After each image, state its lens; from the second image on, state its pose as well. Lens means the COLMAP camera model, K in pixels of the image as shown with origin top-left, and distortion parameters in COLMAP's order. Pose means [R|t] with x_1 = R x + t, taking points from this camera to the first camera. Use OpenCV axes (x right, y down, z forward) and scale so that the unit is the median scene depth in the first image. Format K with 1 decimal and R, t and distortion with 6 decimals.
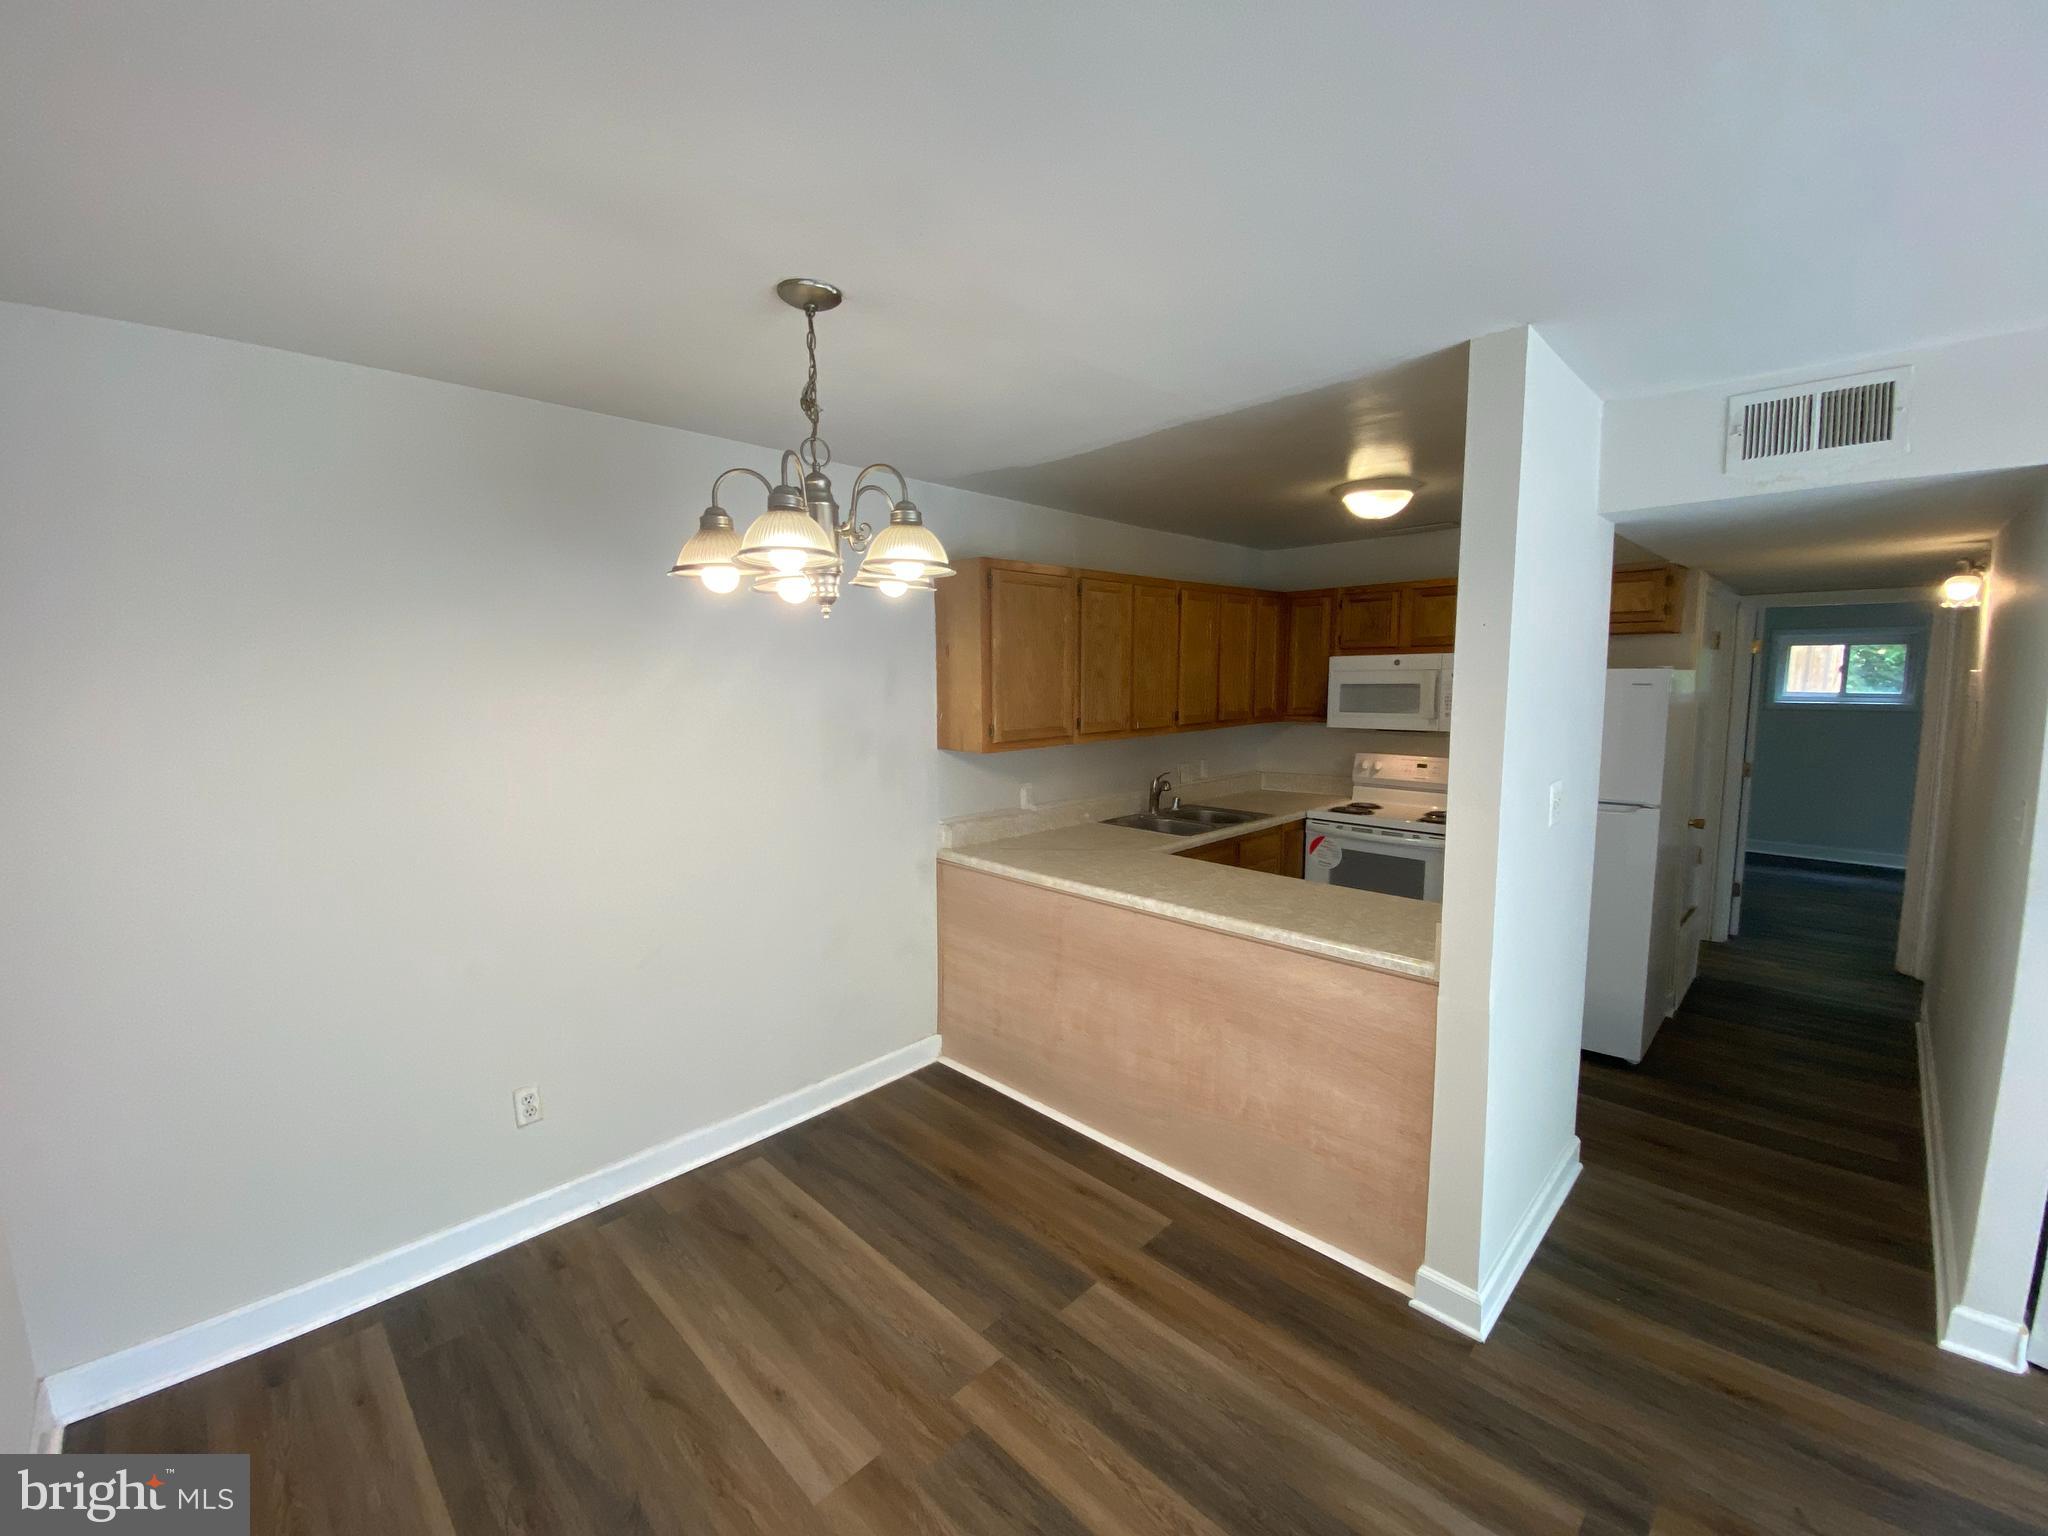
lens RADIAL K [[836.4, 0, 1023.5], [0, 836.4, 771.3], [0, 0, 1]] dist [0.038810, -0.027870]
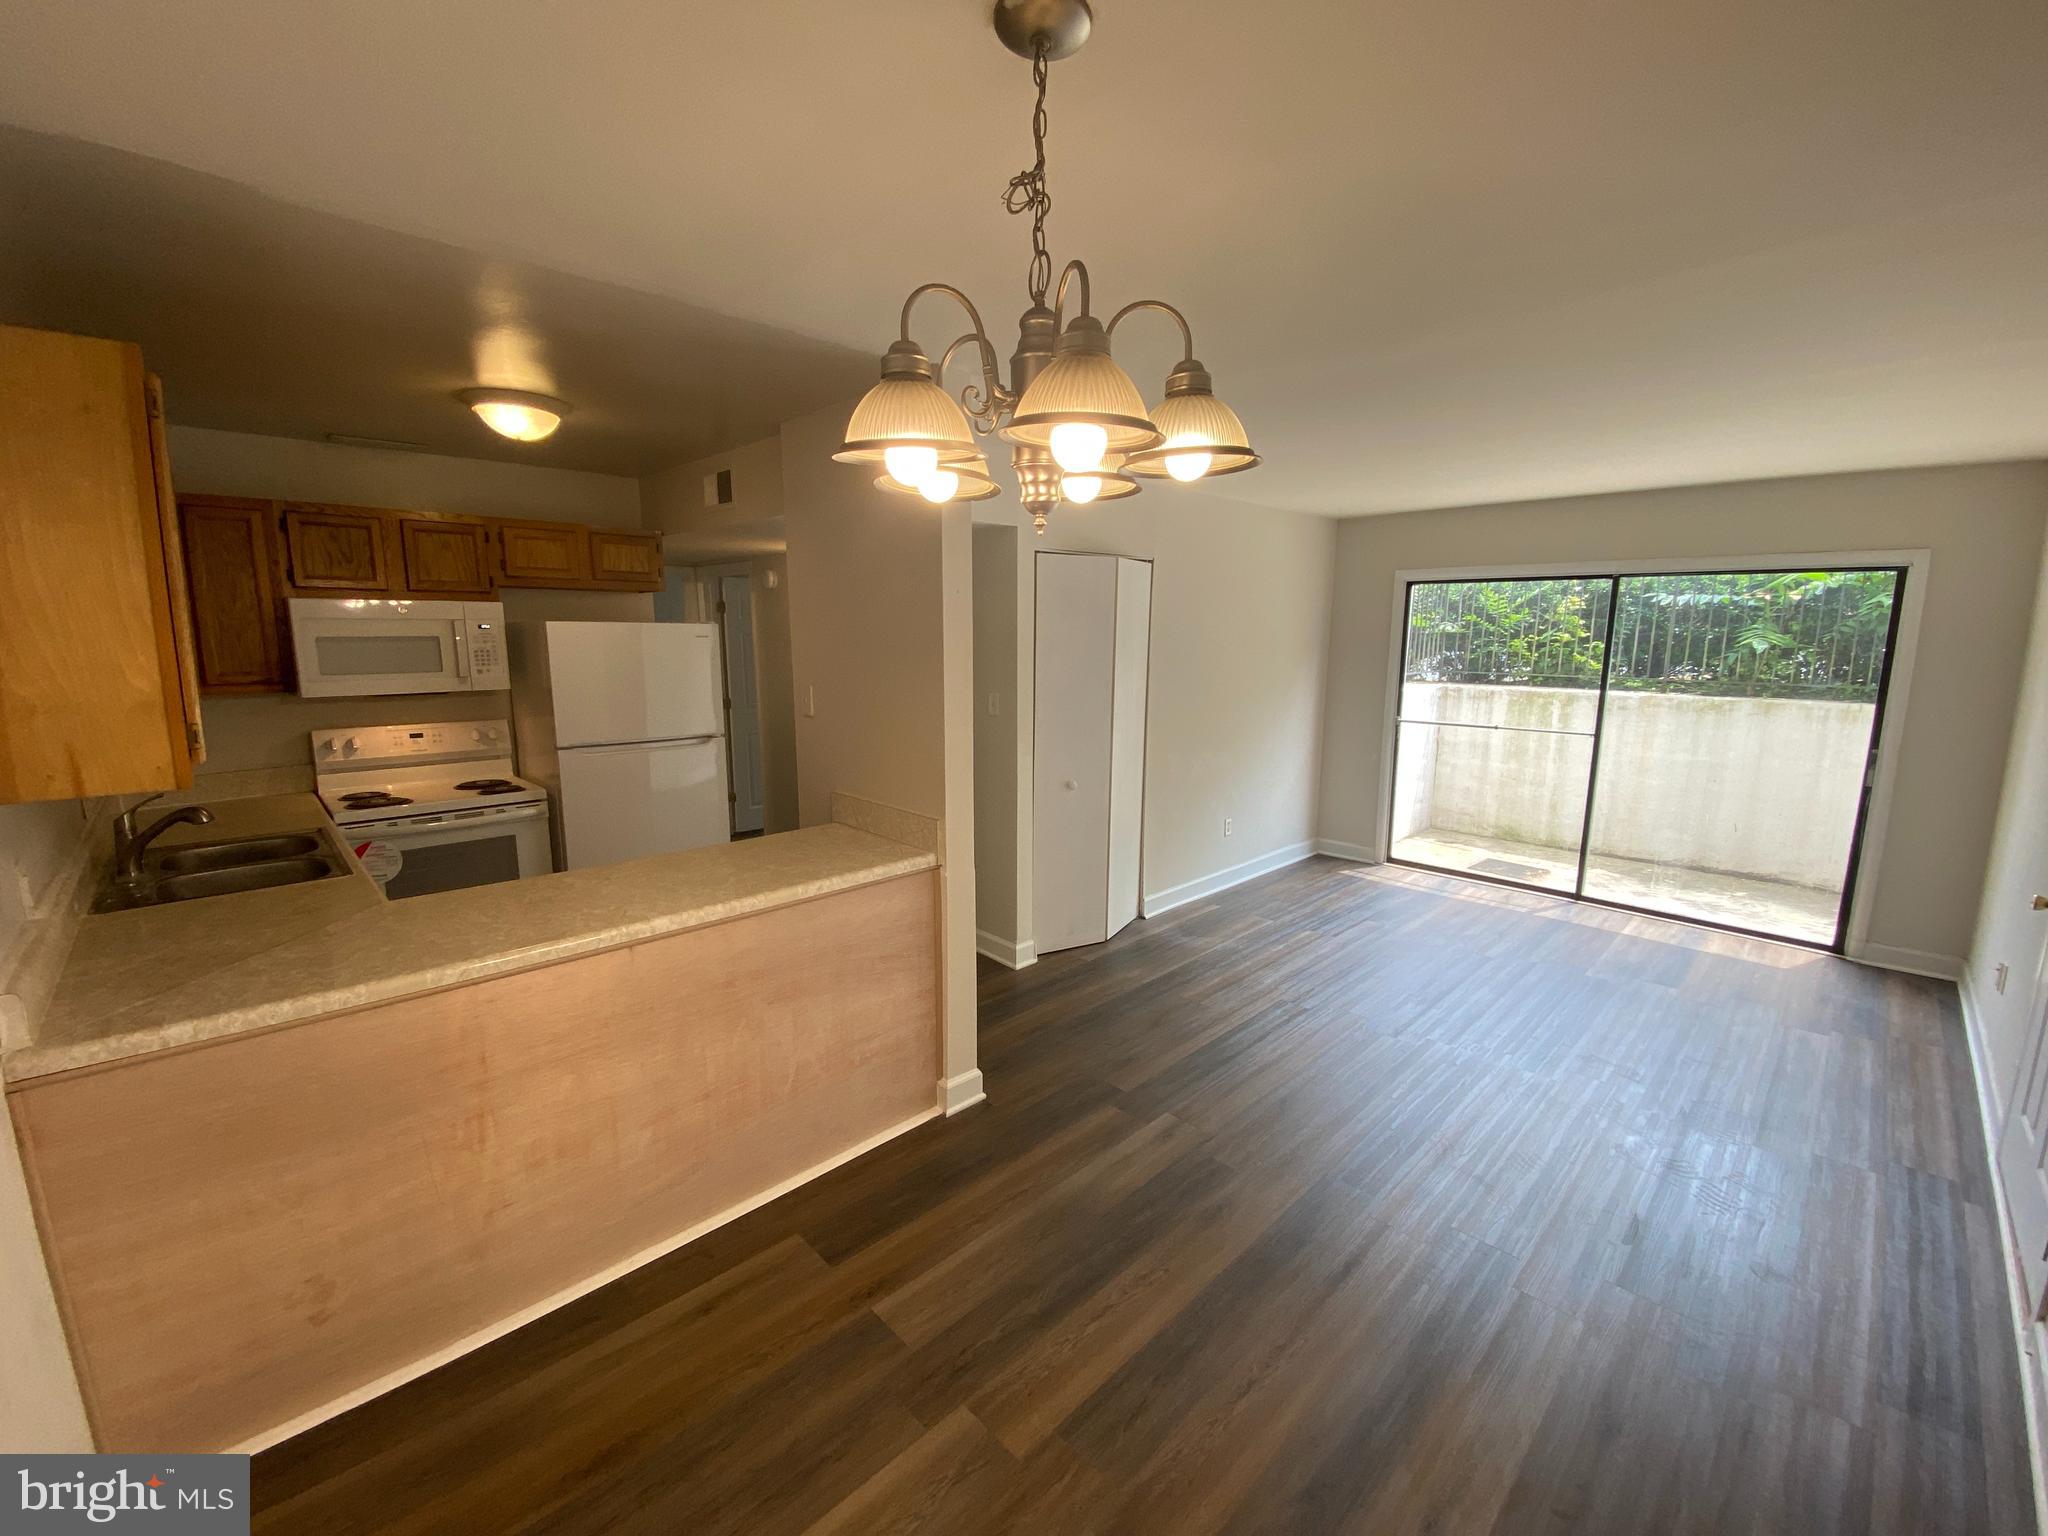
lens RADIAL K [[833.1, 0, 1026.1], [0, 833.1, 768.3], [0, 0, 1]] dist [0.027418, -0.023146]
pose [[0.019431, -0.159266, 0.987044, -0.447194], [0.110508, 0.981524, 0.156200, -0.049144], [-0.993685, 0.106041, 0.036672, 0.480838]]
